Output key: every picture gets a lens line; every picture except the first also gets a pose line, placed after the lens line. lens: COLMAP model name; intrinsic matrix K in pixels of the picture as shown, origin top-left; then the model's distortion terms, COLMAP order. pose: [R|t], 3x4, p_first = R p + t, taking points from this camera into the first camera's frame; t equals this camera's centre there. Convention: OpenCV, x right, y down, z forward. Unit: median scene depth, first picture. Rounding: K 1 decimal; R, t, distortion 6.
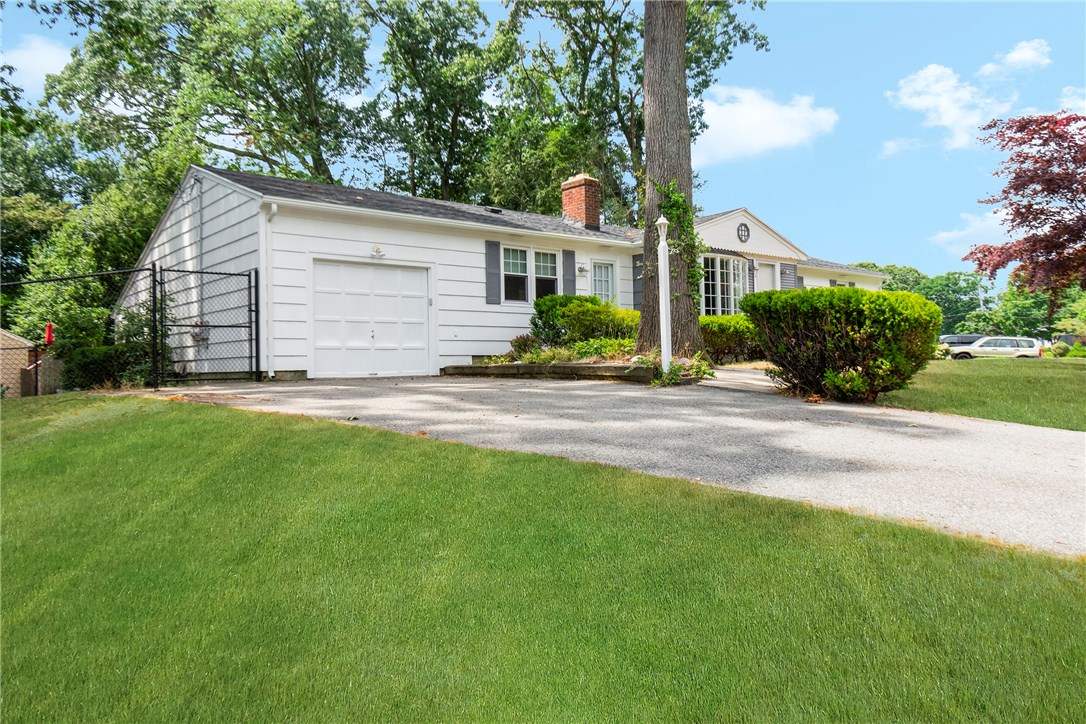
lens RADIAL K [[797.5, 0, 543.0], [0, 797.5, 362.0], [0, 0, 1]] dist [0.002168, 0.003265]
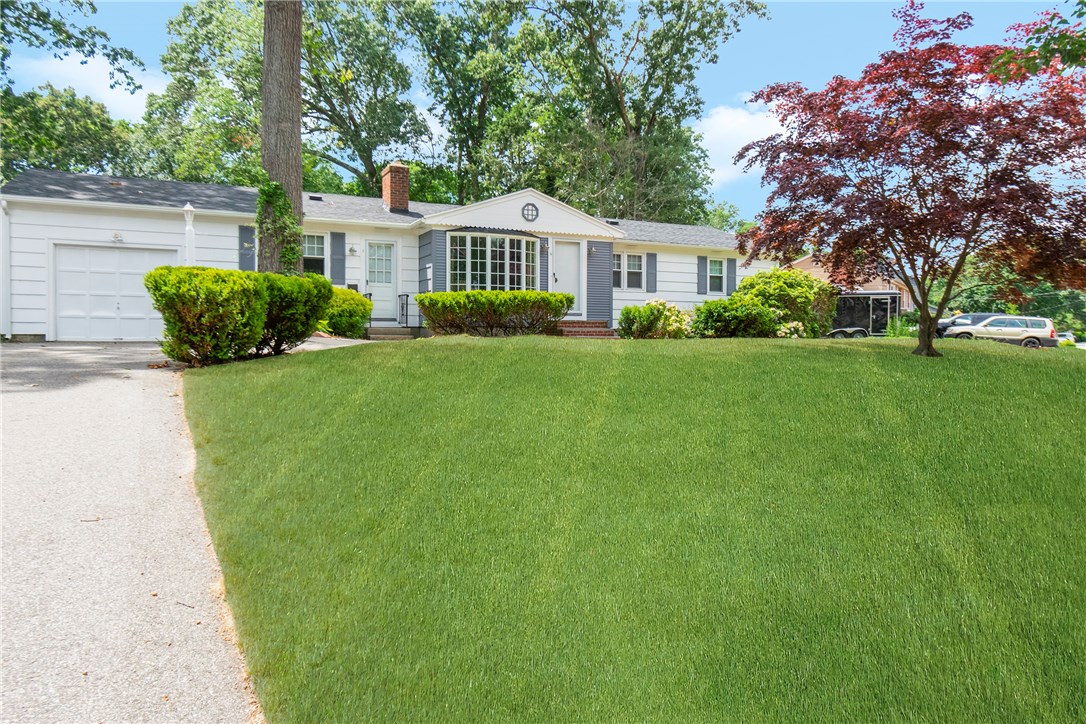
lens RADIAL K [[750.0, 0, 543.0], [0, 750.0, 362.0], [0, 0, 1]] dist [0.006920, 0.003261]
pose [[0.965449, 0.027738, -0.259113, 0.590087], [-0.018345, 0.999086, 0.038596, -0.004978], [0.259947, -0.032509, 0.965076, 0.056392]]
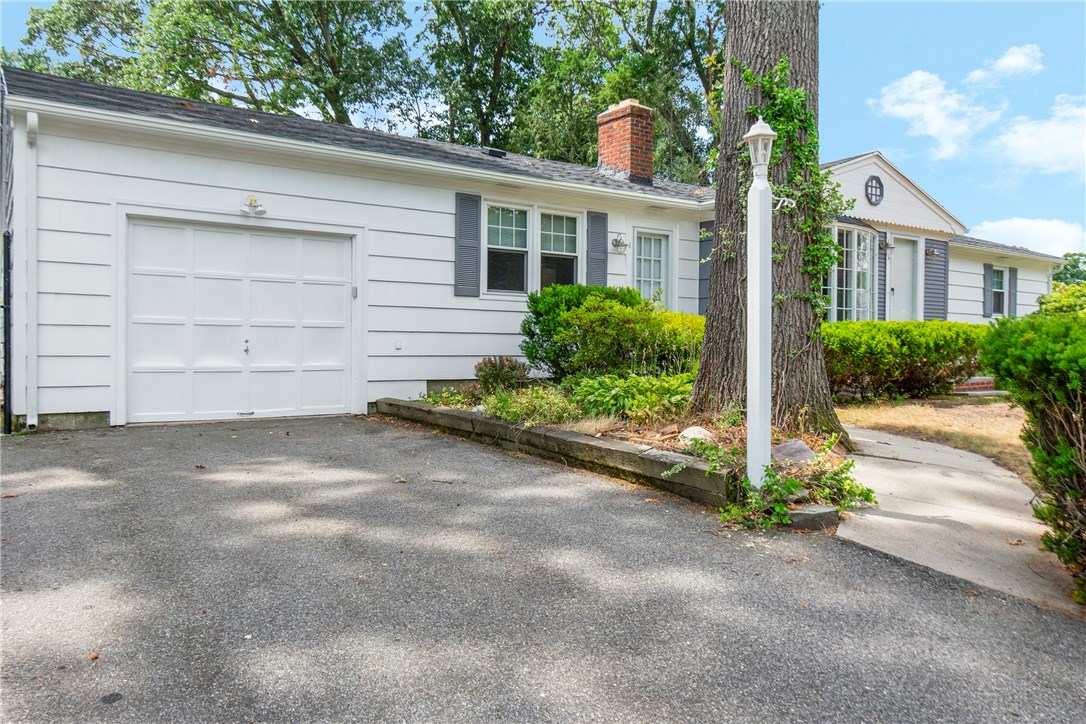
lens RADIAL K [[797.5, 0, 543.0], [0, 797.5, 362.0], [0, 0, 1]] dist [0.002168, 0.003265]
pose [[0.995765, 0.030610, -0.086692, 0.047942], [-0.027642, 0.998997, 0.035232, -0.042092], [0.087684, -0.032687, 0.995612, 0.360401]]
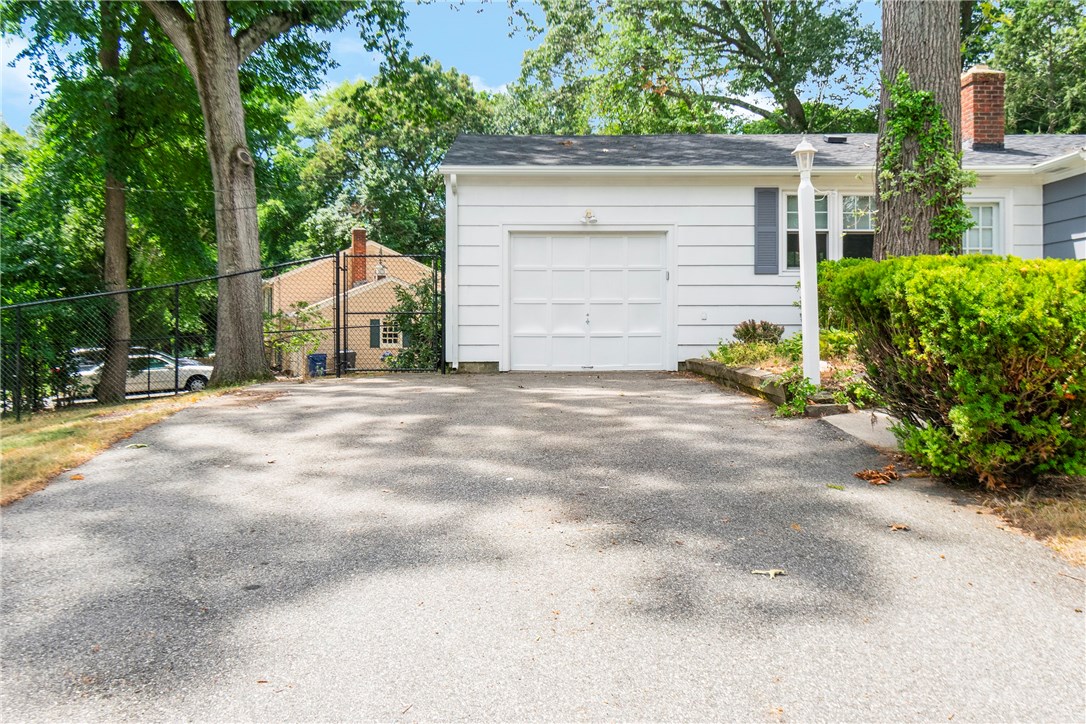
lens RADIAL K [[902.1, 0, 526.6], [0, 902.1, 359.9], [0, 0, 1]] dist [-0.006615, 0.000614]
pose [[0.771906, 0.031097, -0.634976, 0.273525], [-0.005185, 0.999078, 0.042624, -0.026520], [0.635715, -0.029610, 0.771355, 0.207079]]
